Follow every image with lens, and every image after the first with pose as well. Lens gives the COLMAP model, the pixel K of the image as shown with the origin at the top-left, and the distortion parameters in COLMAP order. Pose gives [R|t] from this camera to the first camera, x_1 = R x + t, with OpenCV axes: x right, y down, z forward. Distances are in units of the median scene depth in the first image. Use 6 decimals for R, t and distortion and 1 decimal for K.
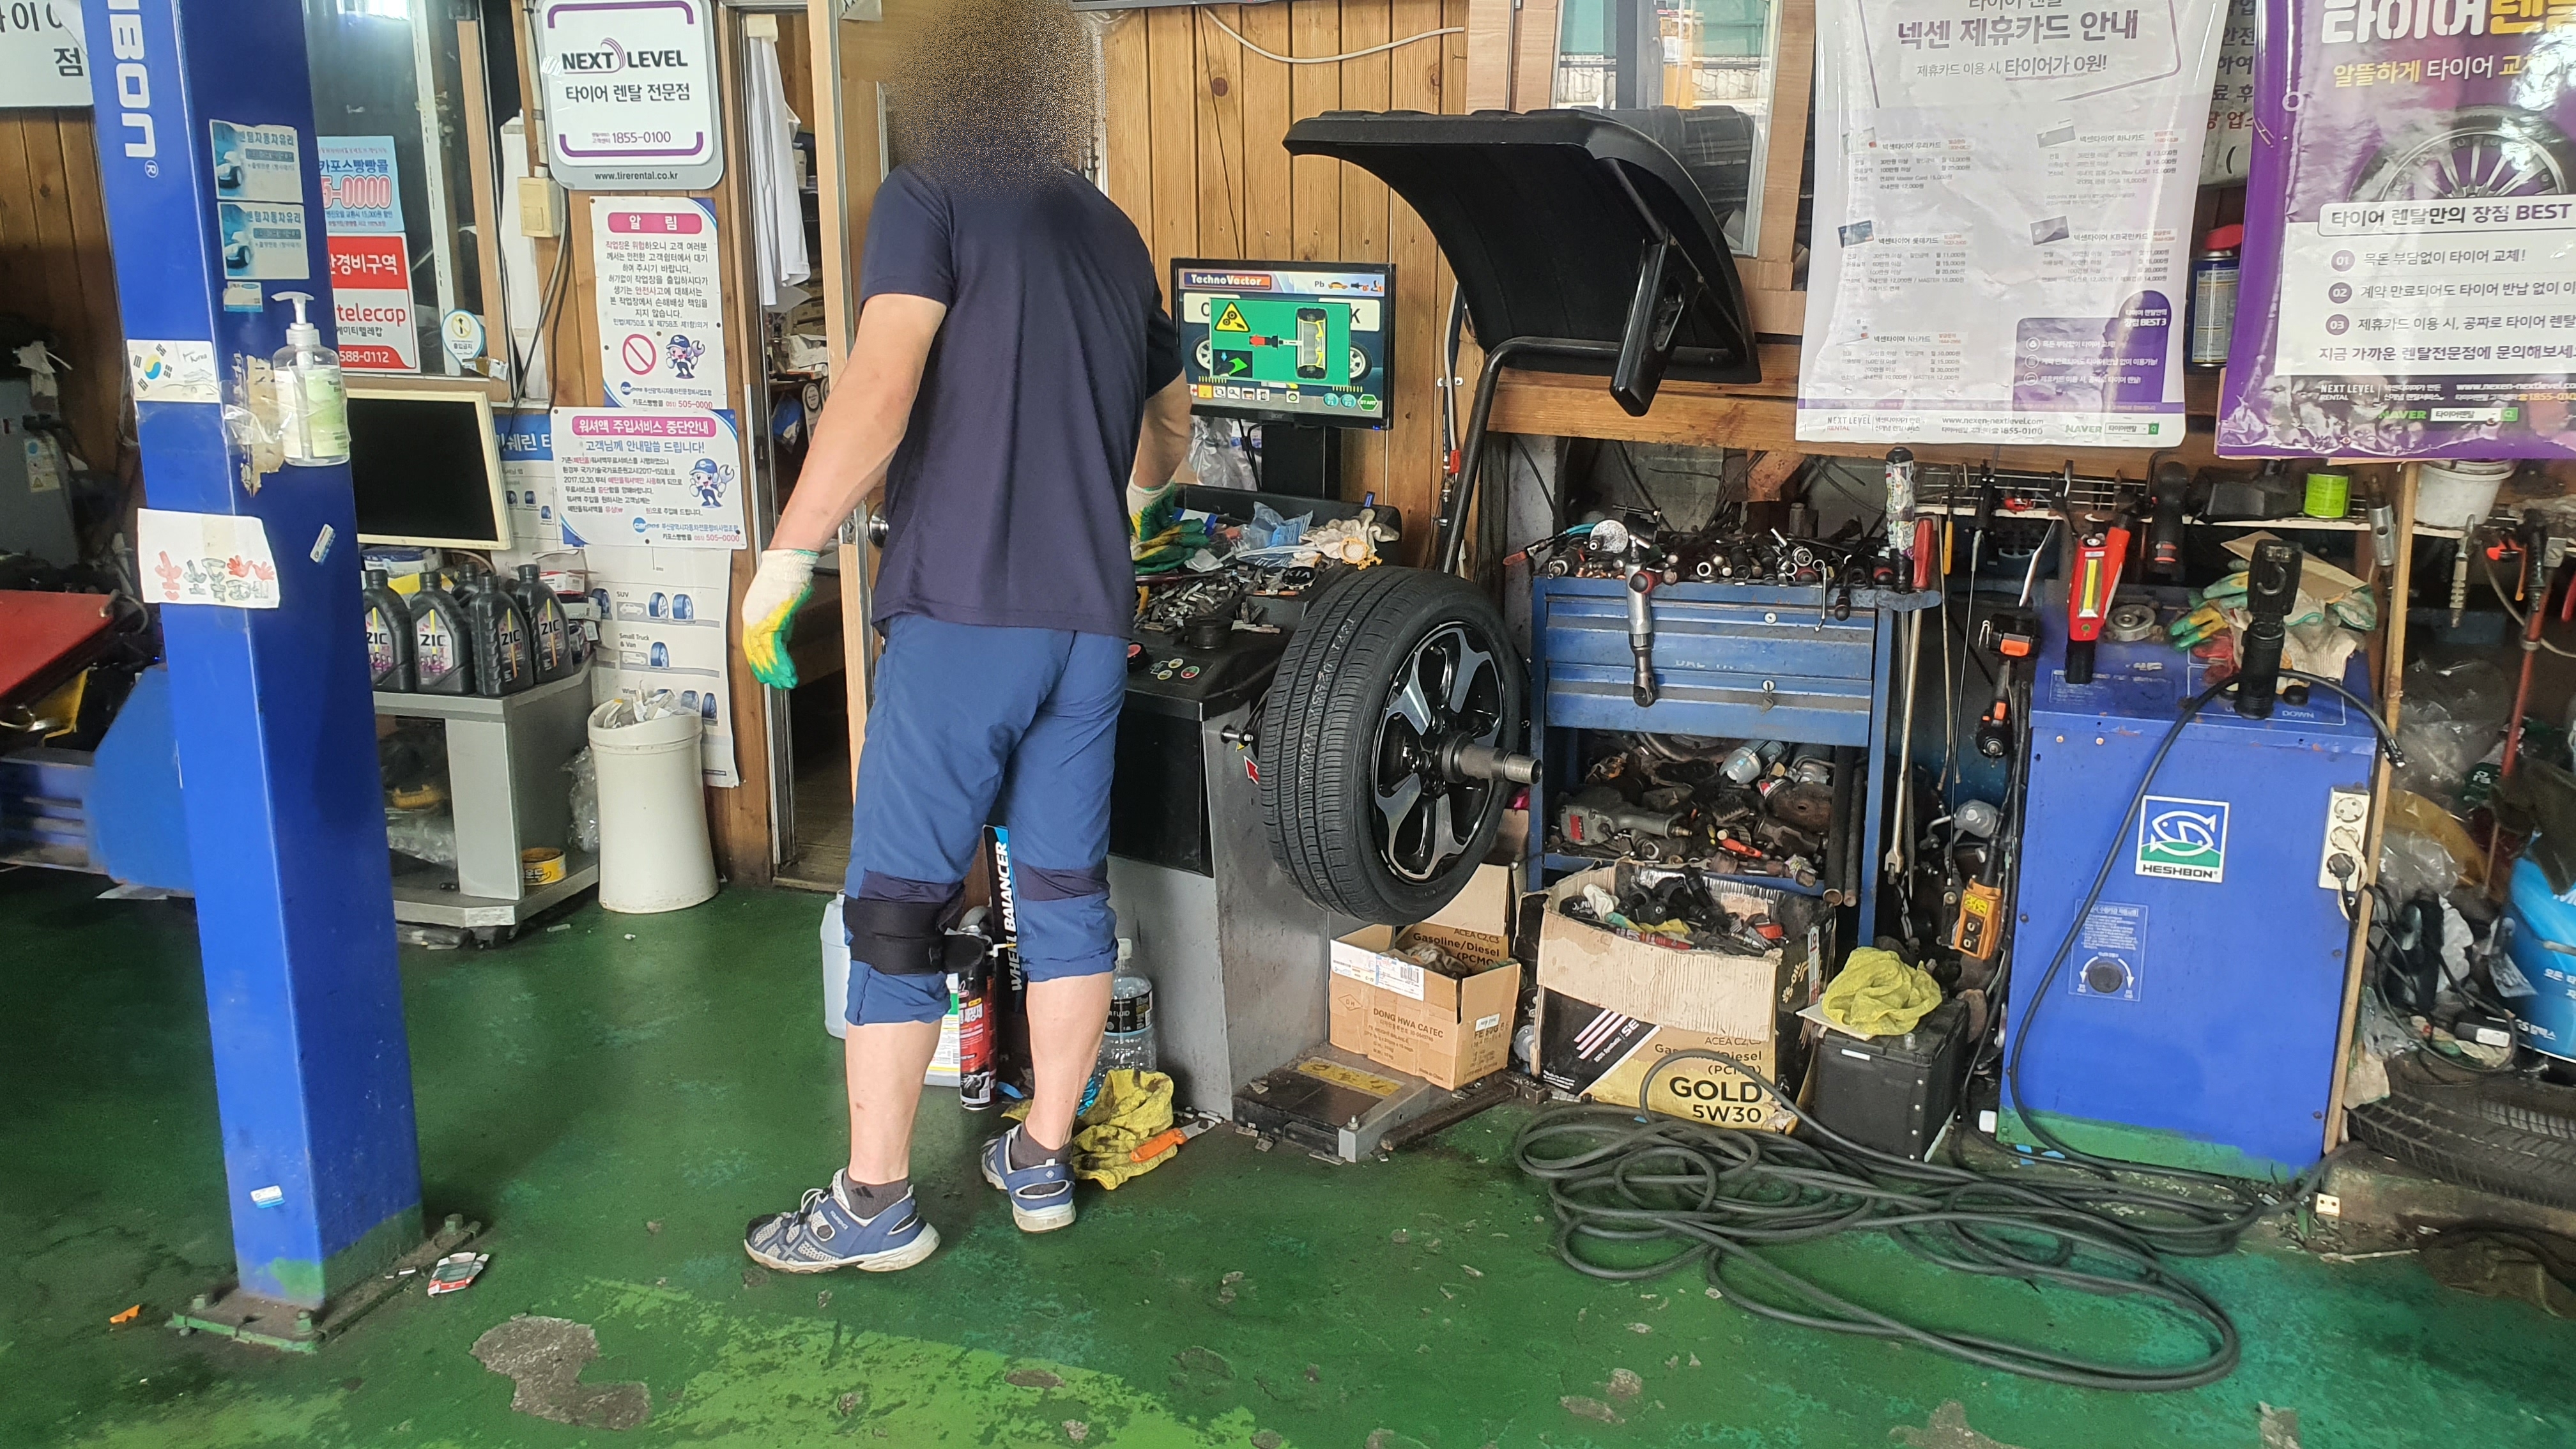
lens RADIAL K [[2015.3, 0, 1306.6], [0, 2015.3, 703.8], [0, 0, 1]] dist [0.000085, 0.021657]
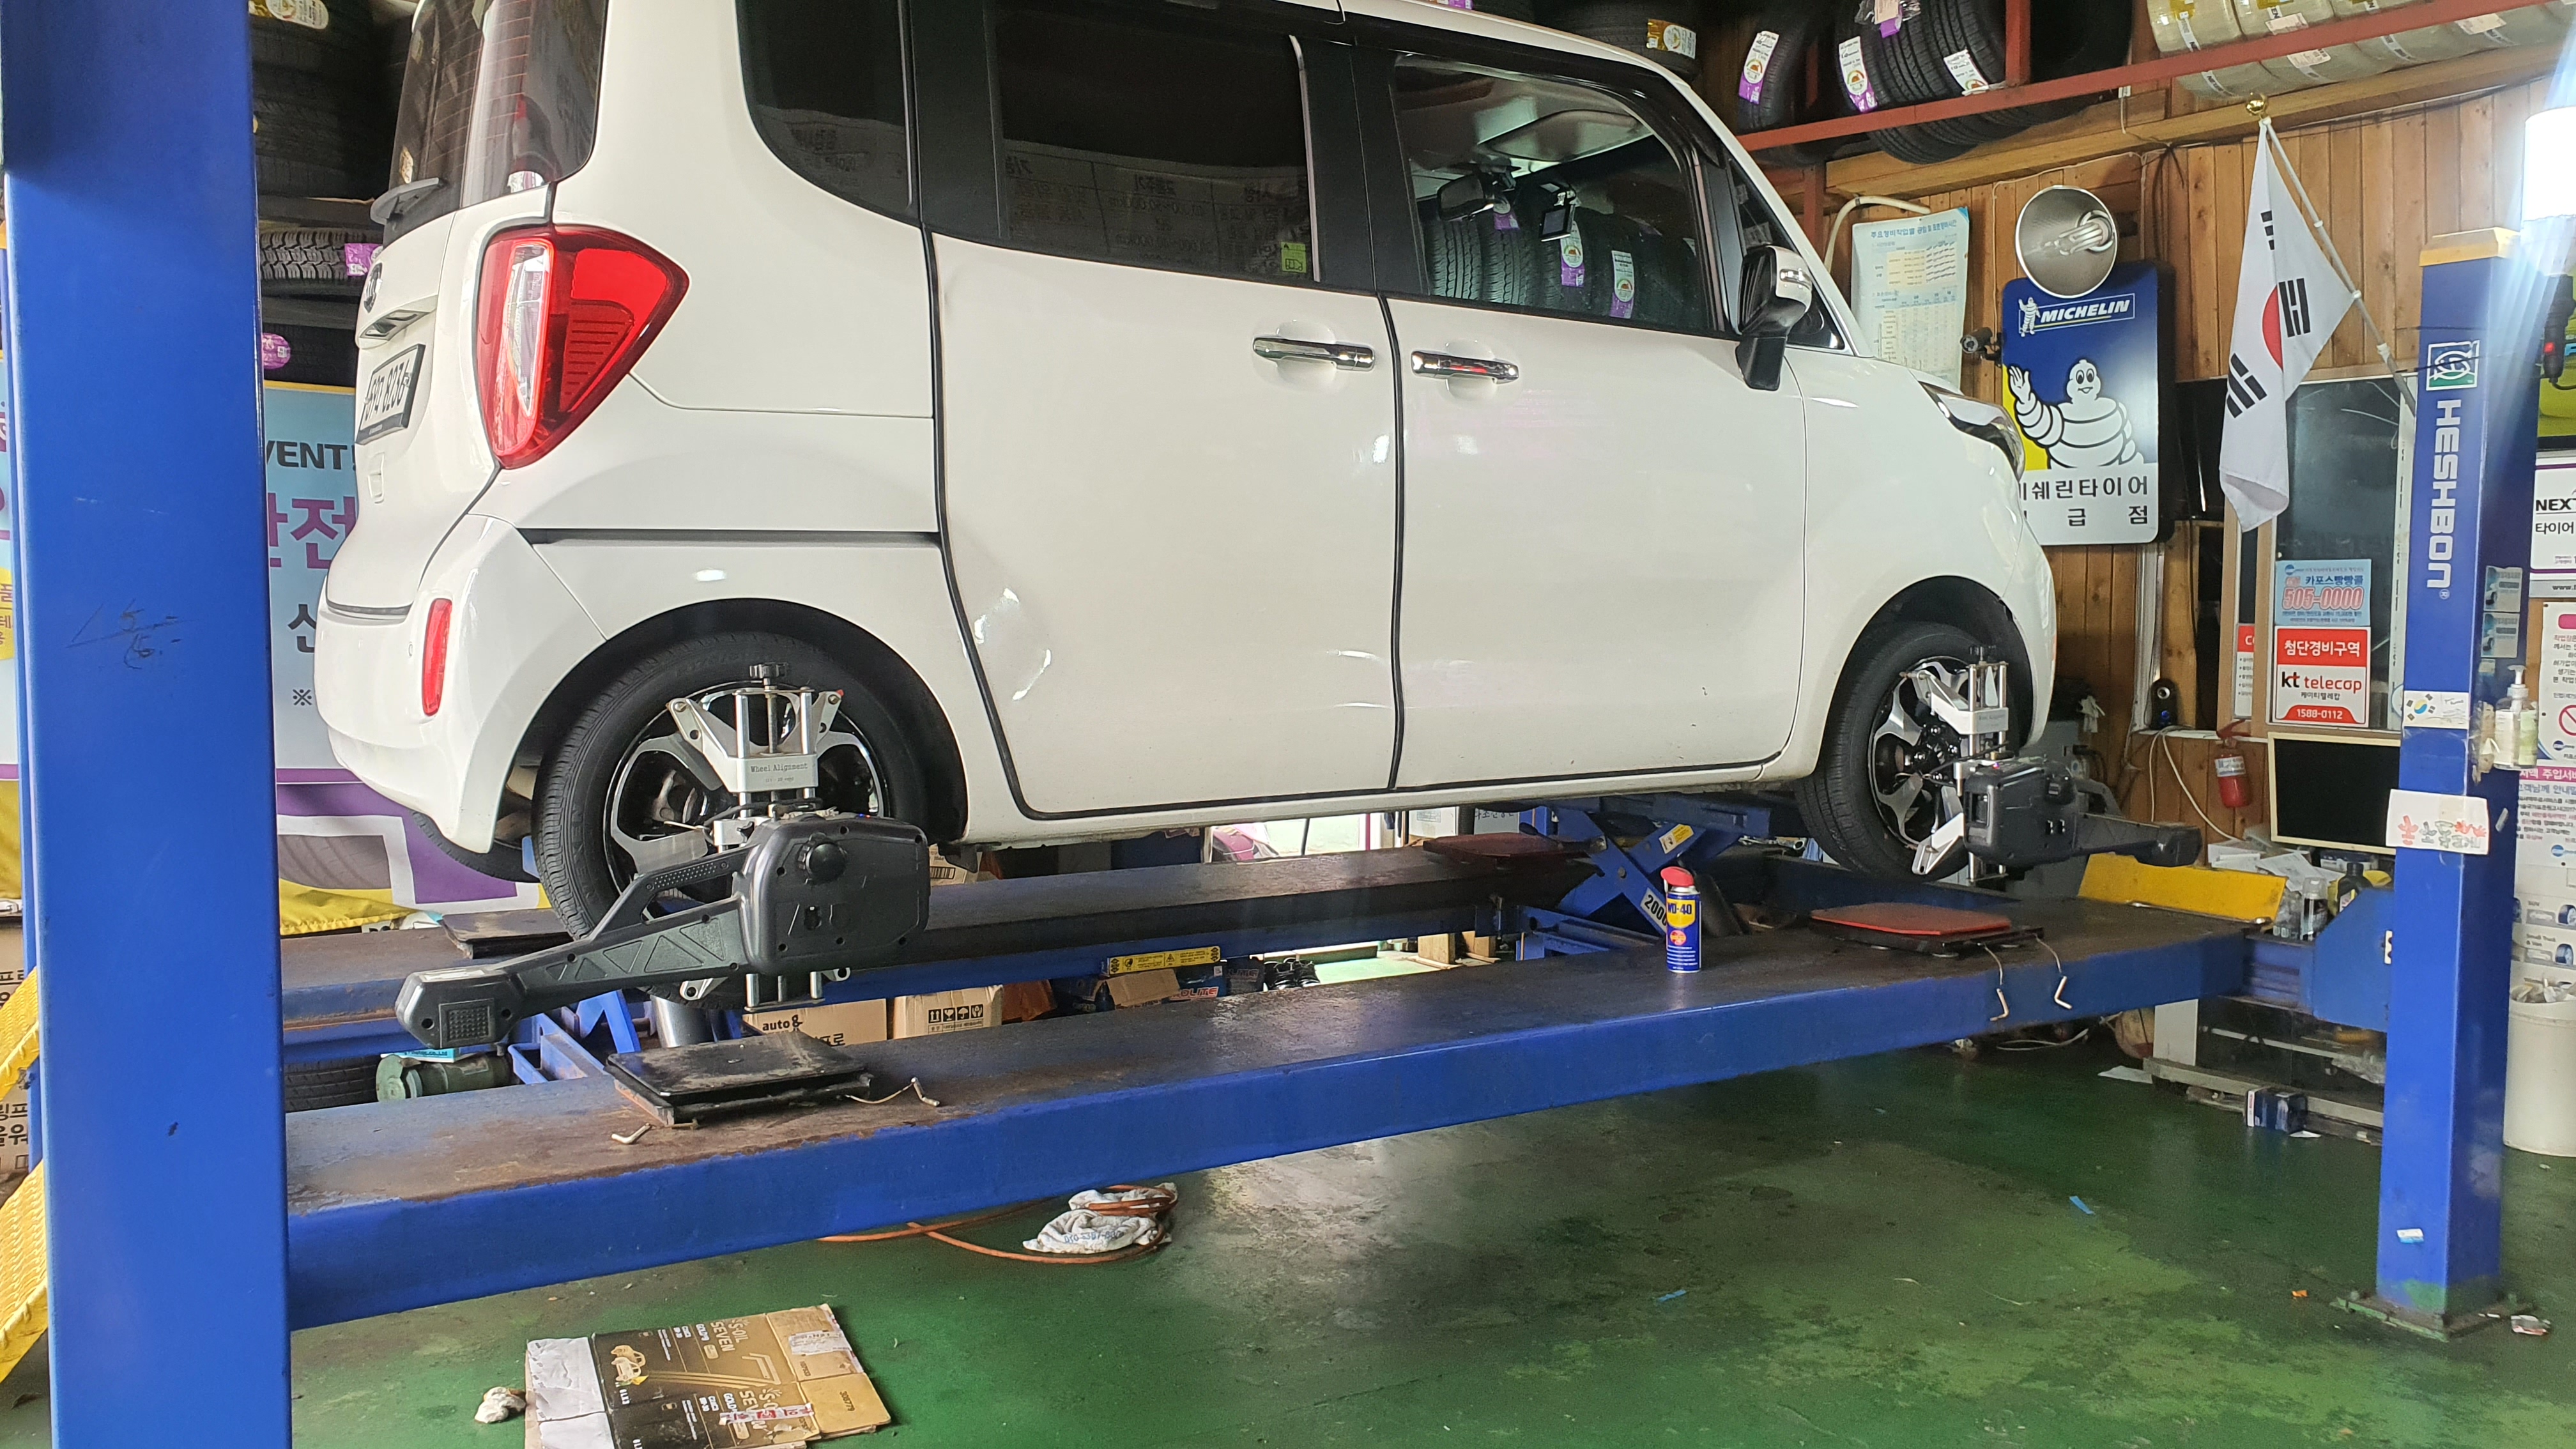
lens RADIAL K [[2015.3, 0, 1300.3], [0, 2015.3, 703.9], [0, 0, 1]] dist [0.000085, 0.021657]
pose [[0.756445, 0.036060, -0.653063, -0.131590], [-0.157269, 0.979213, -0.128096, 0.145831], [0.634868, 0.199604, 0.746392, -0.642328]]
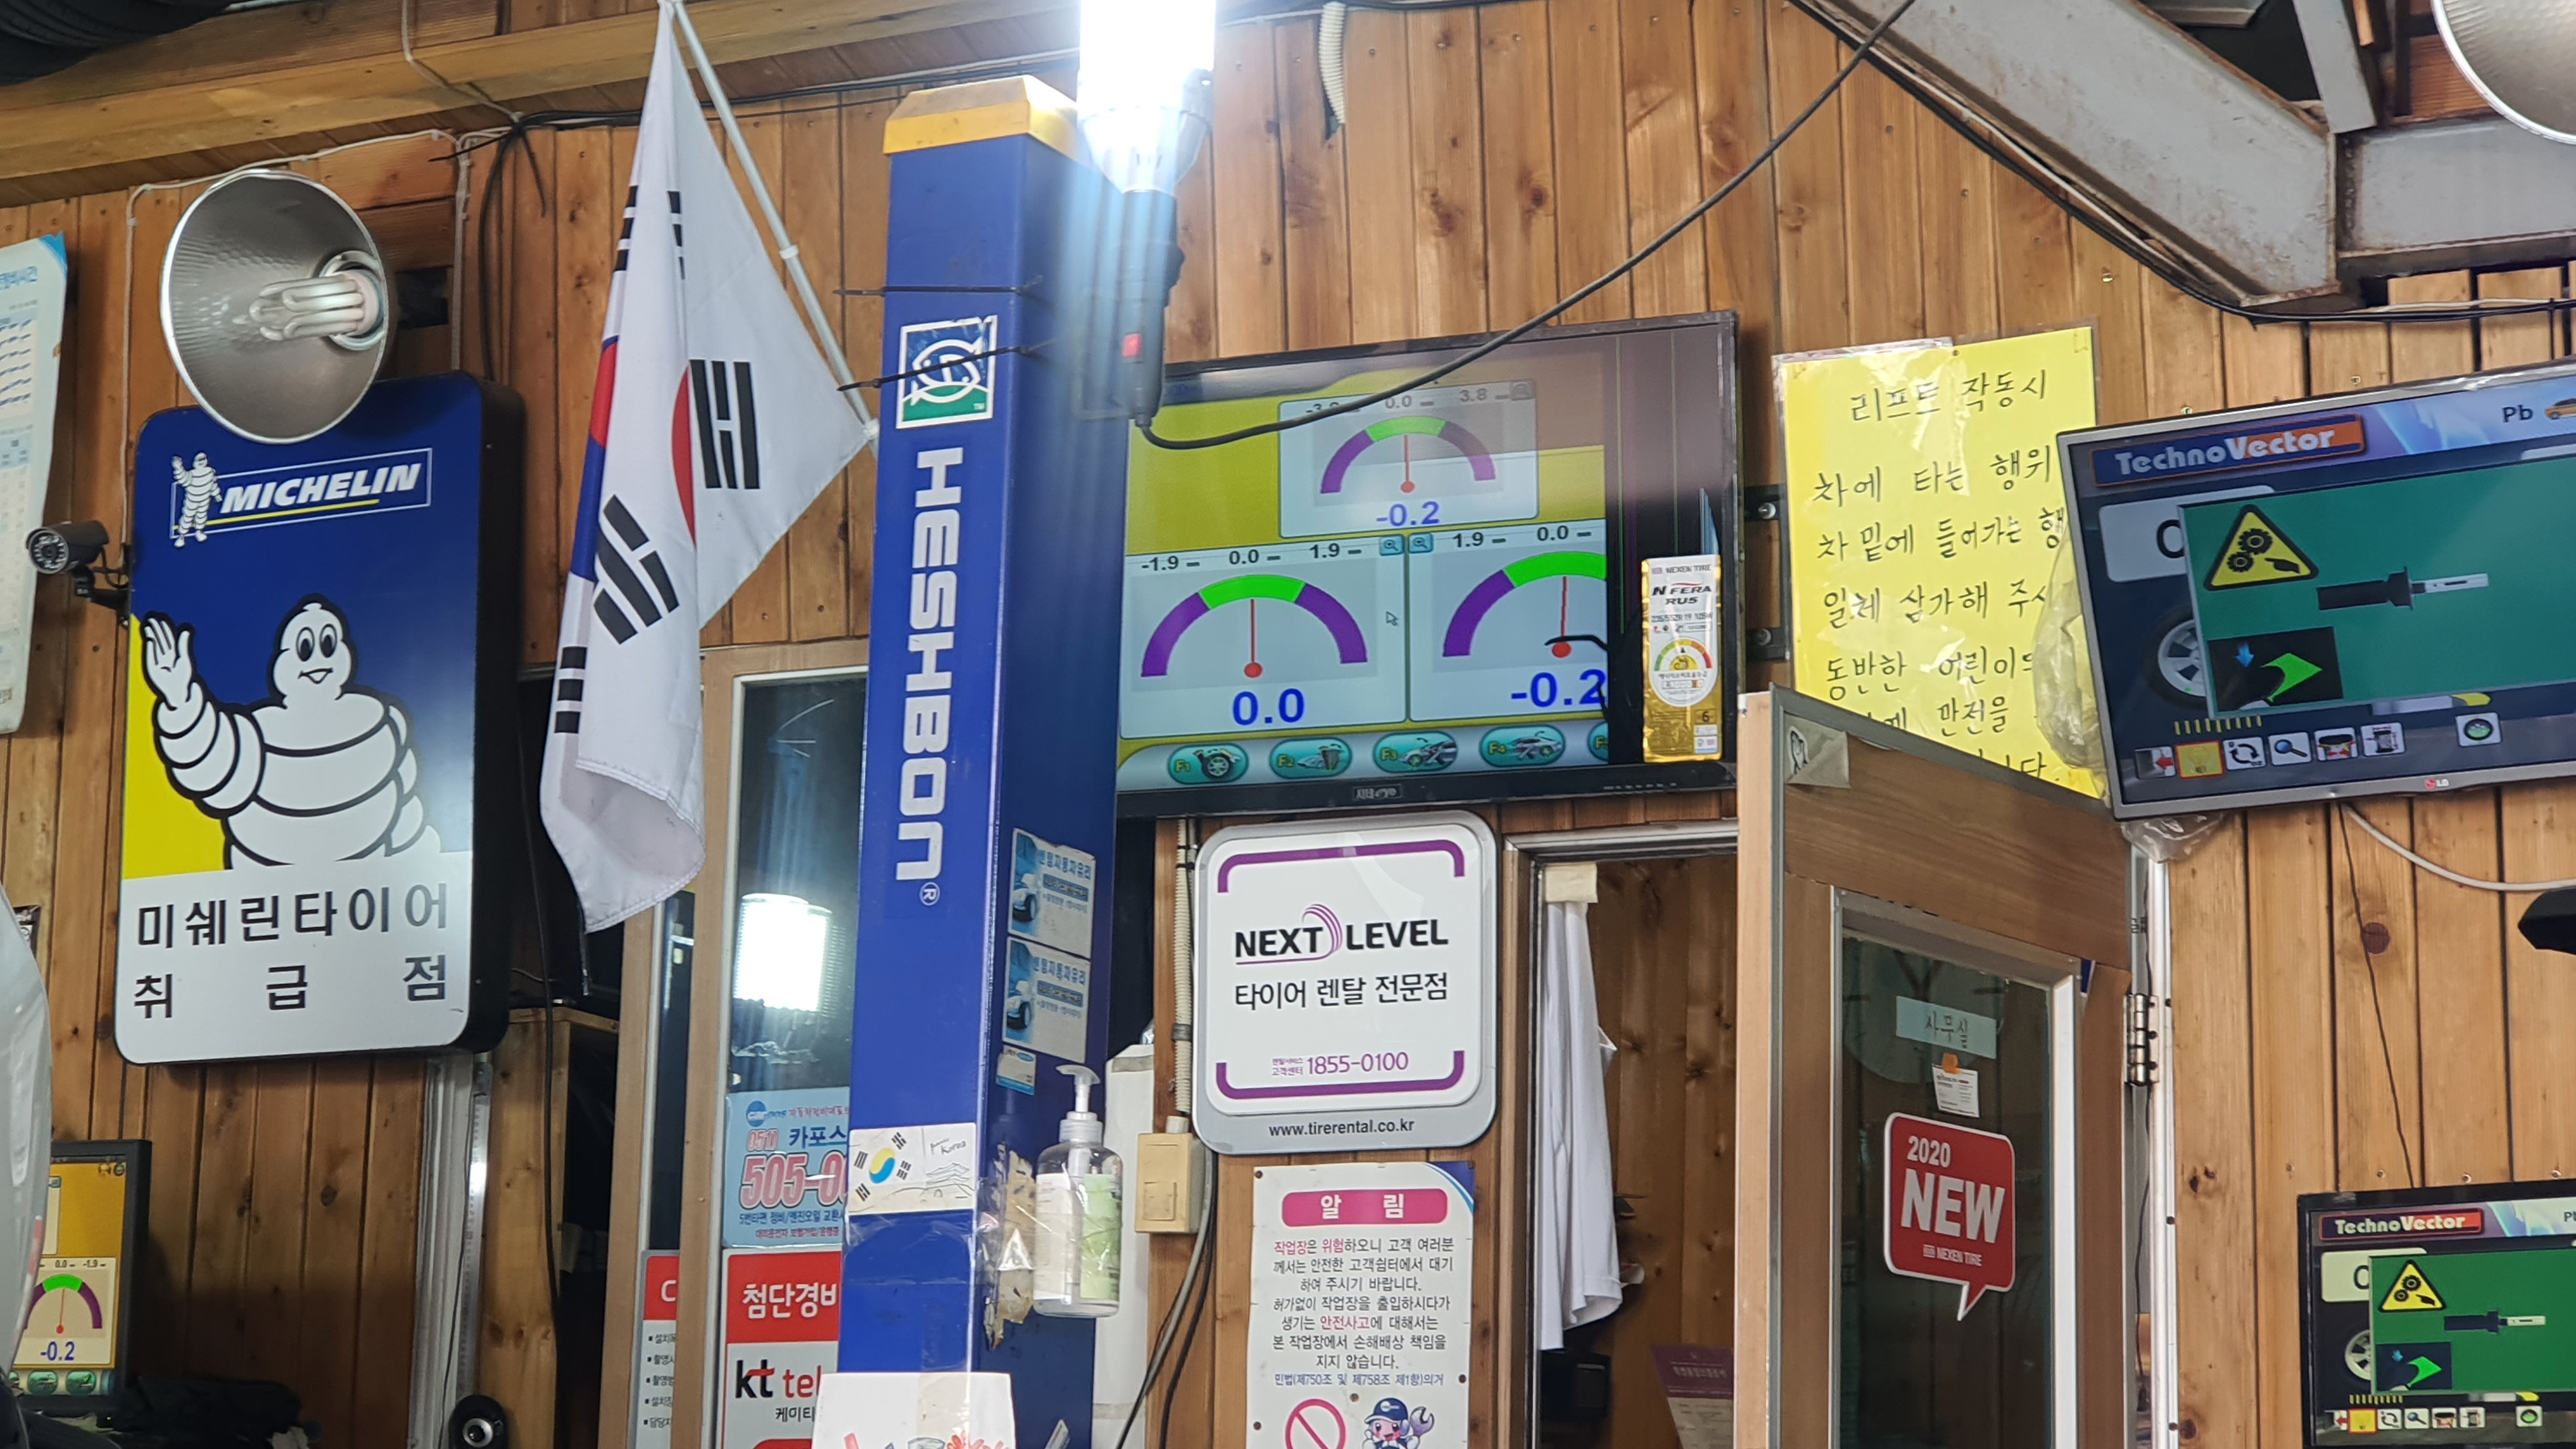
lens RADIAL K [[5152.6, 0, 1229.8], [0, 5152.6, 778.8], [0, 0, 1]] dist [-0.044933, 0.000000]
pose [[0.974757, -0.021115, -0.222266, -0.040281], [-0.073570, 0.909541, -0.409050, 0.322905], [0.210798, 0.415077, 0.885028, -0.455105]]
